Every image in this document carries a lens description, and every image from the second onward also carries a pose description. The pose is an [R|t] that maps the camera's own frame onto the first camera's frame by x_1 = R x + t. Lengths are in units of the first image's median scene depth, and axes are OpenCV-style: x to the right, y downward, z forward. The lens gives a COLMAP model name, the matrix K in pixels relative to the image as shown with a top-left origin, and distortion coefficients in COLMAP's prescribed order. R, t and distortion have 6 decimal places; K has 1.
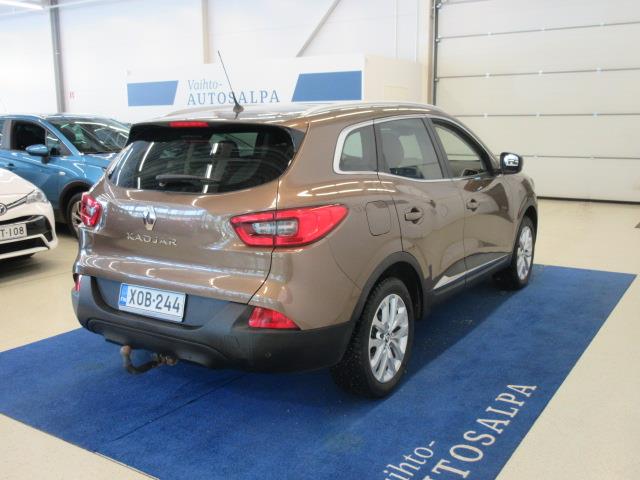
lens RADIAL K [[645.8, 0, 314.1], [0, 645.8, 238.7], [0, 0, 1]] dist [-0.022544, 0.000000]
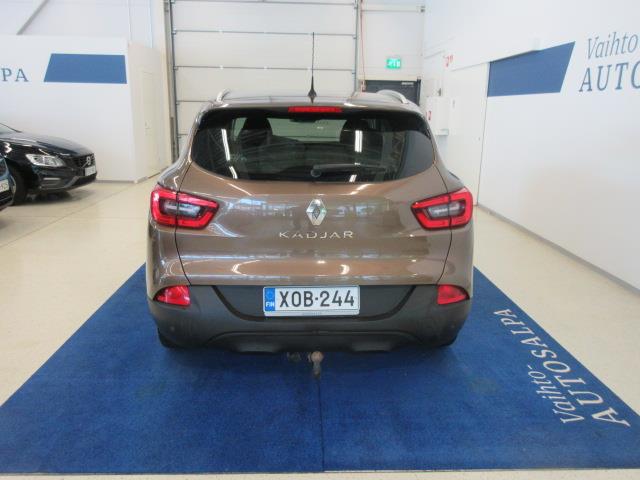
lens RADIAL K [[528.1, 0, 318.9], [0, 528.1, 235.2], [0, 0, 1]] dist [-0.033186, 0.033967]
pose [[0.811418, -0.117028, 0.572630, -0.669498], [0.080164, 0.992773, 0.089301, -0.064291], [-0.578943, -0.026556, 0.814935, 0.365499]]
